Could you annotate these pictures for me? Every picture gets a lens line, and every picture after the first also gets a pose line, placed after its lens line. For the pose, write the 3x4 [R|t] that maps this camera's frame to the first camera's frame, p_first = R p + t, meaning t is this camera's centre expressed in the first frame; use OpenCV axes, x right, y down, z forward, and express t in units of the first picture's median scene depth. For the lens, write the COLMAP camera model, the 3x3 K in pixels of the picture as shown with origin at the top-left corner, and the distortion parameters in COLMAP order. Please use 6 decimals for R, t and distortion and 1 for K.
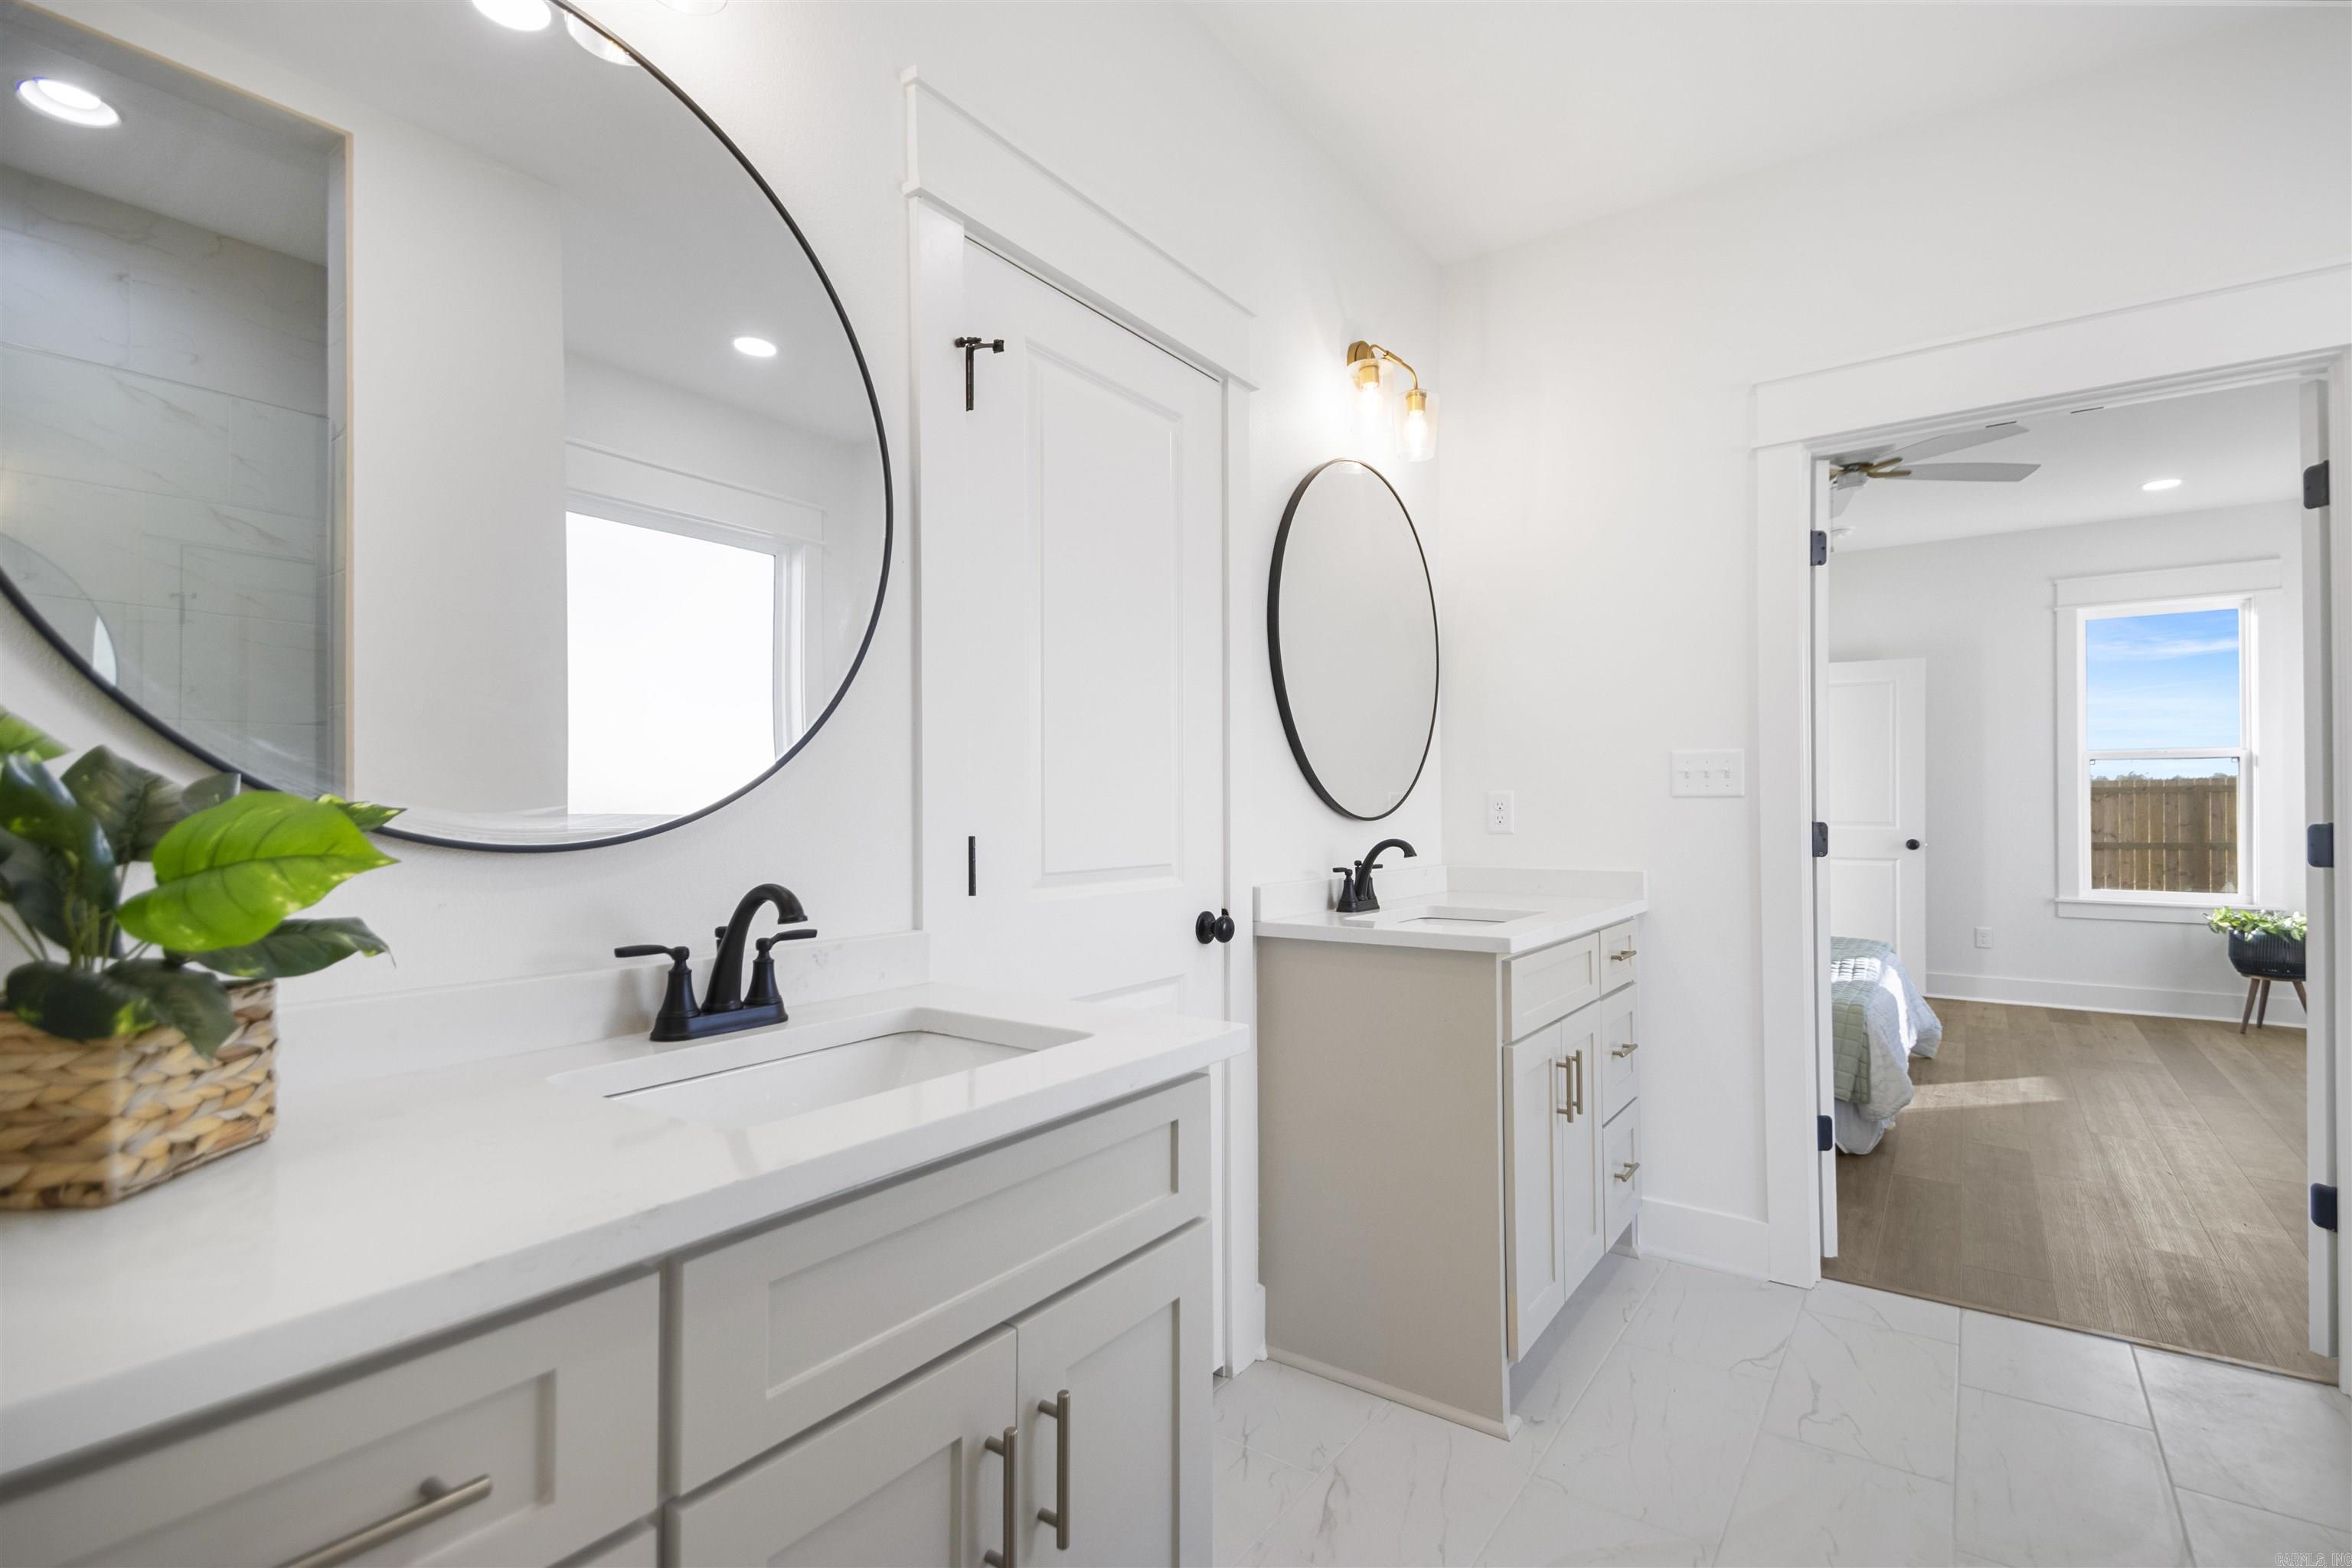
lens RADIAL K [[1077.4, 0, 1202.4], [0, 1077.4, 796.0], [0, 0, 1]] dist [0.030697, -0.015388]
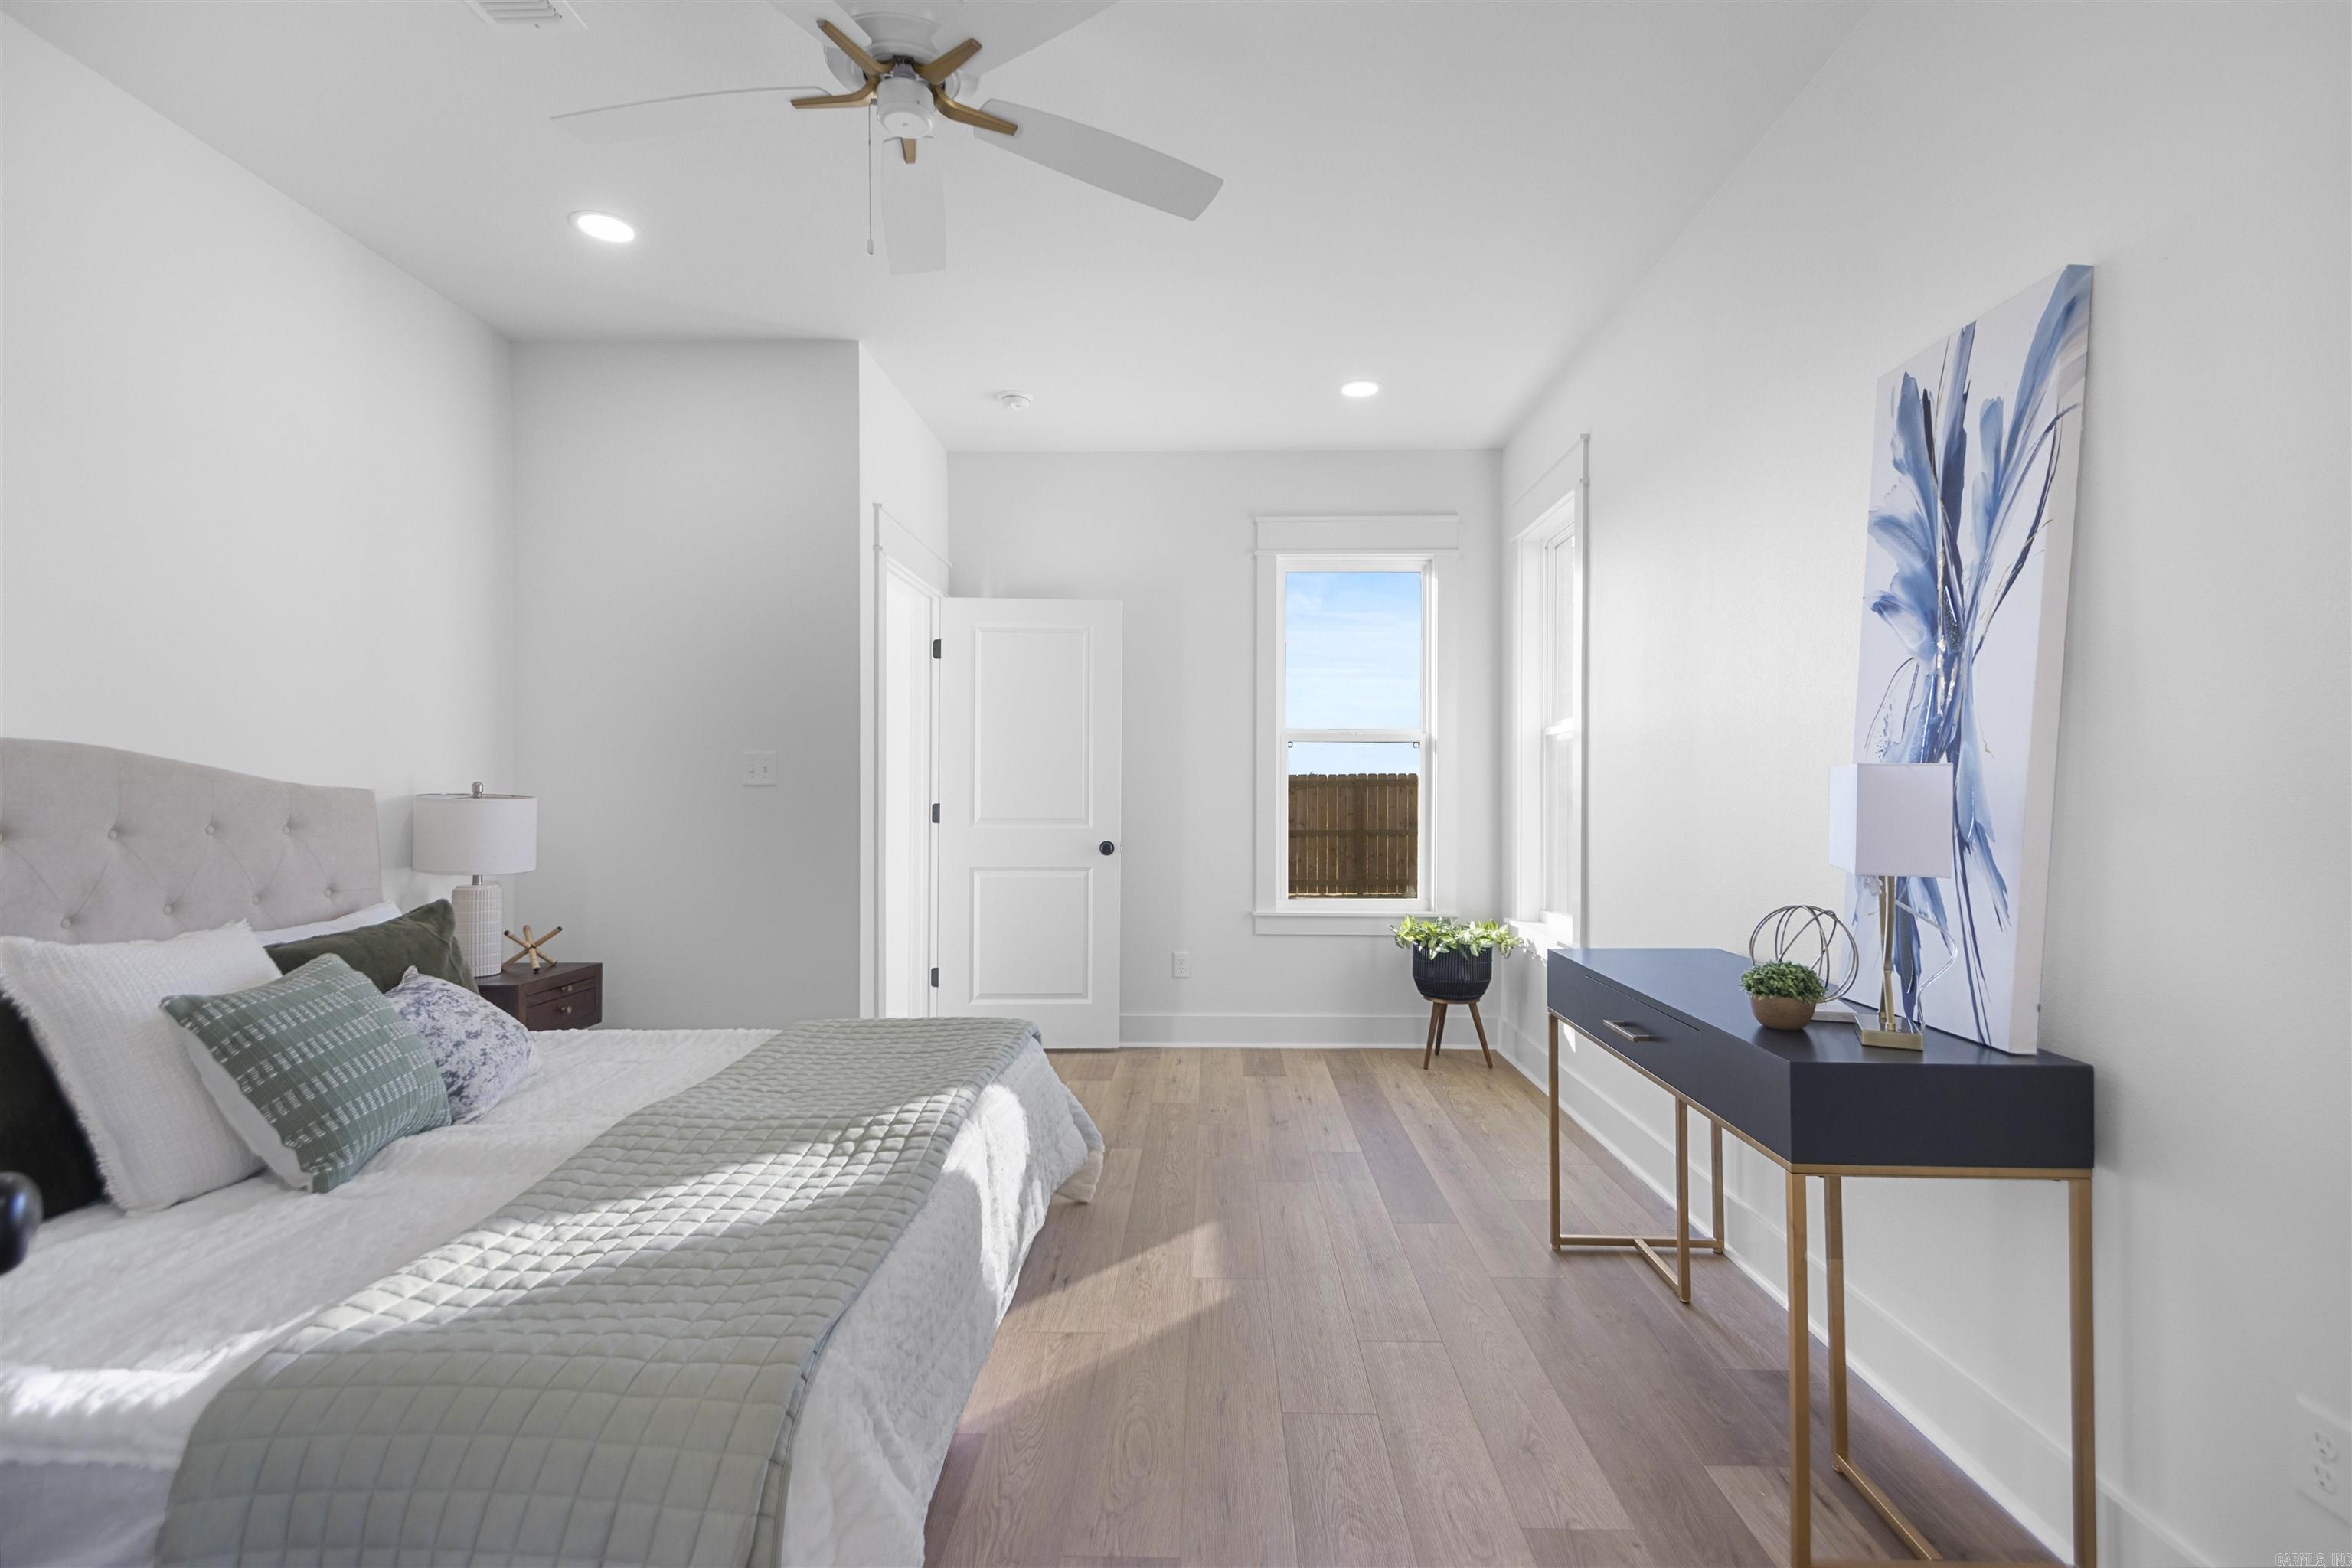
lens RADIAL K [[1077.4, 0, 1202.4], [0, 1077.4, 796.0], [0, 0, 1]] dist [0.030697, -0.015388]
pose [[0.823300, 0.002713, 0.567599, 0.326114], [-0.007210, 0.999958, 0.005678, 0.004704], [-0.567560, -0.008767, 0.823285, 0.400317]]
